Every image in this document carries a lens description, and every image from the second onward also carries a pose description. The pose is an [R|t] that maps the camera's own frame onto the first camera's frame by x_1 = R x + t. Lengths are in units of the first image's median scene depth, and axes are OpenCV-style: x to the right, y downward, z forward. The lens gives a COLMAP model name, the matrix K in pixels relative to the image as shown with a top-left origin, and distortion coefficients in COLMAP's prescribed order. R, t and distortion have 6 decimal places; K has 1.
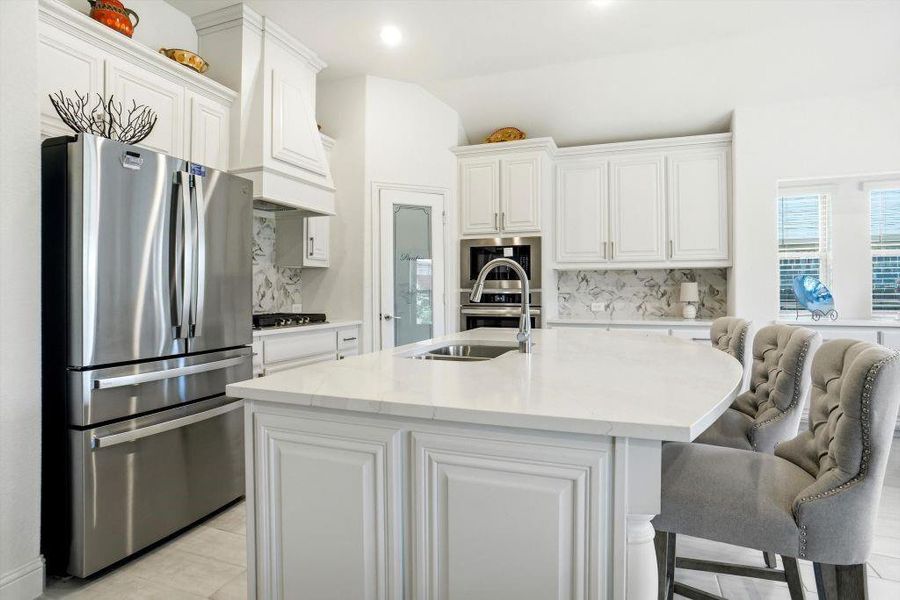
lens RADIAL K [[484.5, 0, 459.5], [0, 484.5, 296.0], [0, 0, 1]] dist [-0.076824, 0.049178]
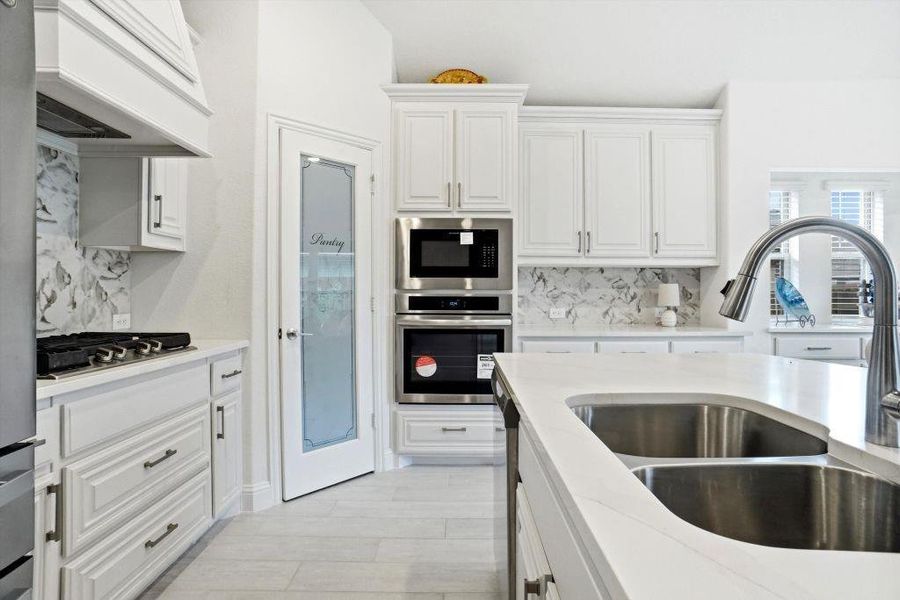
lens RADIAL K [[484.5, 0, 459.5], [0, 484.5, 296.0], [0, 0, 1]] dist [-0.076824, 0.049178]
pose [[0.938565, 0.002815, 0.345090, -0.158569], [-0.002276, 0.999995, -0.001967, -0.004529], [-0.345094, 0.001061, 0.938568, 0.344421]]
